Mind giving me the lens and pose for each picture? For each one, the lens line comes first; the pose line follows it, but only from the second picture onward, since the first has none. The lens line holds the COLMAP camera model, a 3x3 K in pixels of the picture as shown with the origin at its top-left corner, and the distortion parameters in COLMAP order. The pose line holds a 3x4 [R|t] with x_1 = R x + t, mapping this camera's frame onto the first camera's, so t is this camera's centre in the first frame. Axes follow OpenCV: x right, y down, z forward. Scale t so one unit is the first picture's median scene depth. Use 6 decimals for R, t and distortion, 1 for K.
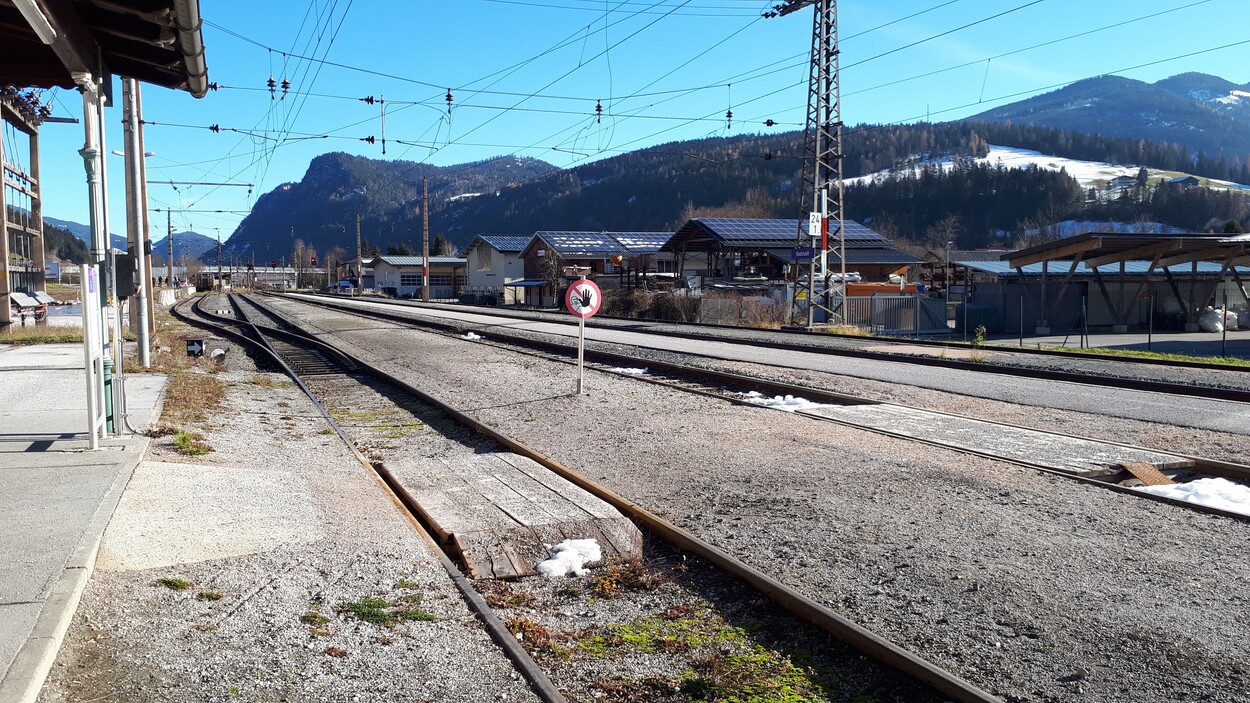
lens RADIAL K [[1000.4, 0, 625.0], [0, 1000.4, 351.5], [0, 0, 1]] dist [0.014146, 0.004785]
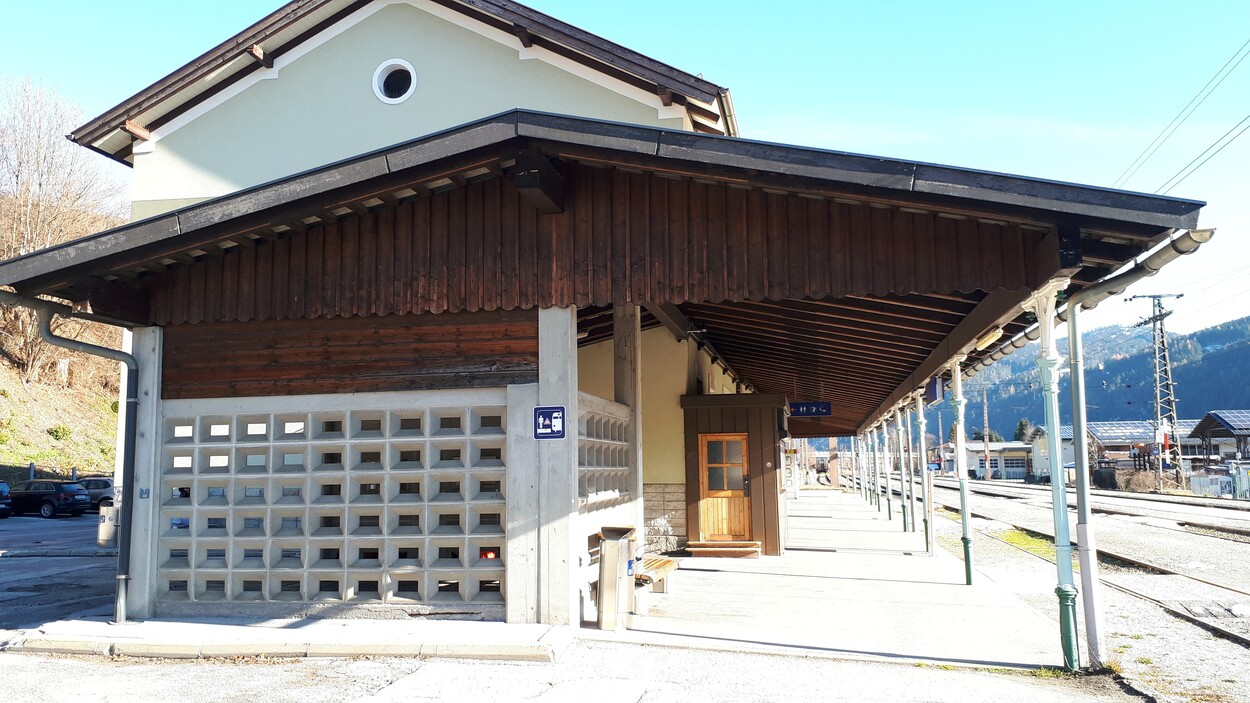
lens RADIAL K [[1000.4, 0, 625.0], [0, 1000.4, 351.5], [0, 0, 1]] dist [0.014146, 0.004785]
pose [[0.838357, -0.076321, -0.539752, 0.097103], [-0.021895, 0.984637, -0.173237, 0.017452], [0.544682, 0.157052, 0.823806, -0.298373]]
